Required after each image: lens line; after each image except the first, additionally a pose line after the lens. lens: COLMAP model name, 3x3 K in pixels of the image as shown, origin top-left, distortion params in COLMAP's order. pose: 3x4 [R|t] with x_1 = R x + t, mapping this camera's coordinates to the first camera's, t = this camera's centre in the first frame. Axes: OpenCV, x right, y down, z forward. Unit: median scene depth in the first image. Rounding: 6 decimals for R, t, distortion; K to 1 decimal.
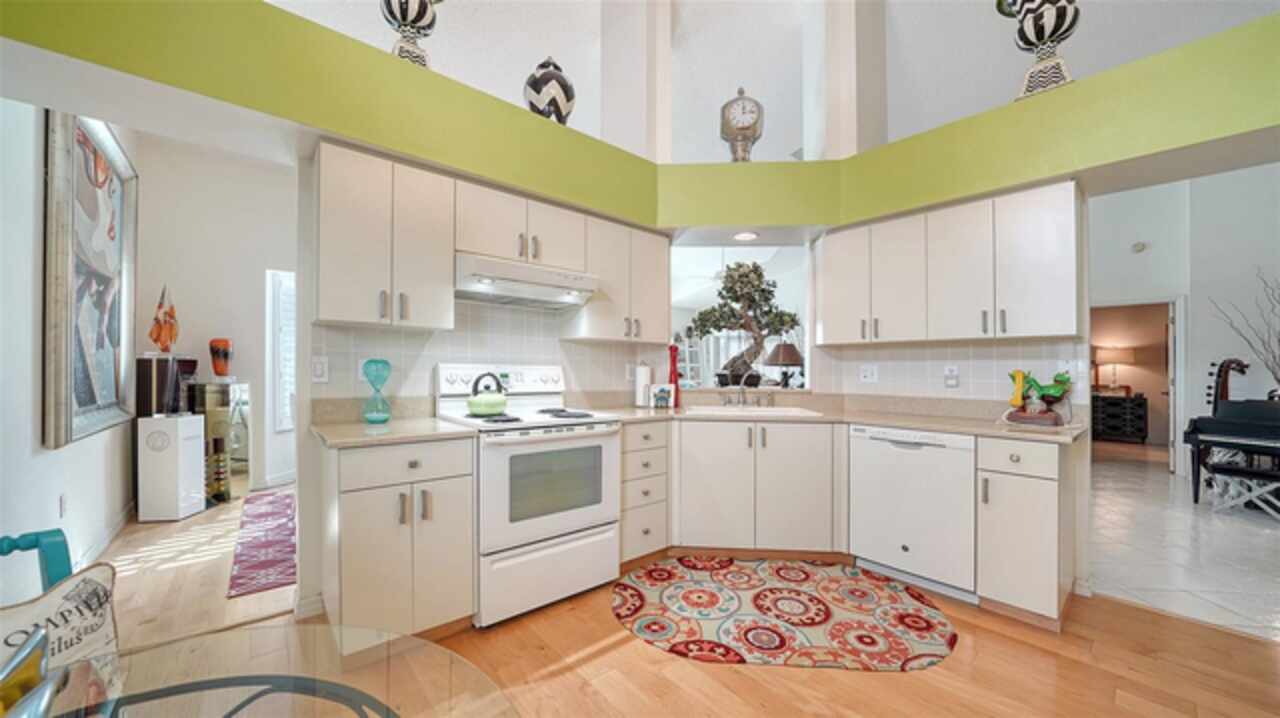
lens RADIAL K [[465.9, 0, 648.3], [0, 465.9, 364.2], [0, 0, 1]] dist [-0.000762, 0.000025]
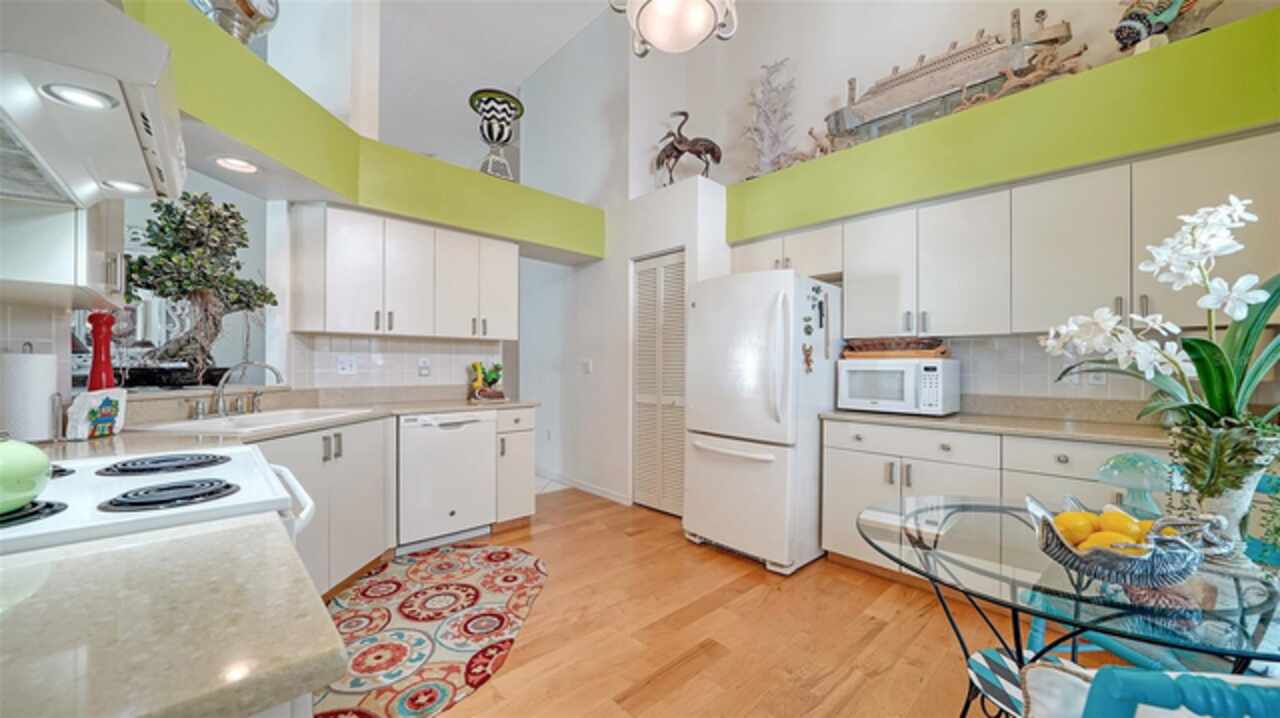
lens RADIAL K [[467.8, 0, 642.4], [0, 467.8, 360.1], [0, 0, 1]] dist [0.001076, 0.000131]
pose [[-0.046849, 0.005180, 0.998889, -0.683895], [-0.014739, 0.999874, -0.005876, 0.008293], [-0.998793, -0.014998, -0.046767, 0.608337]]
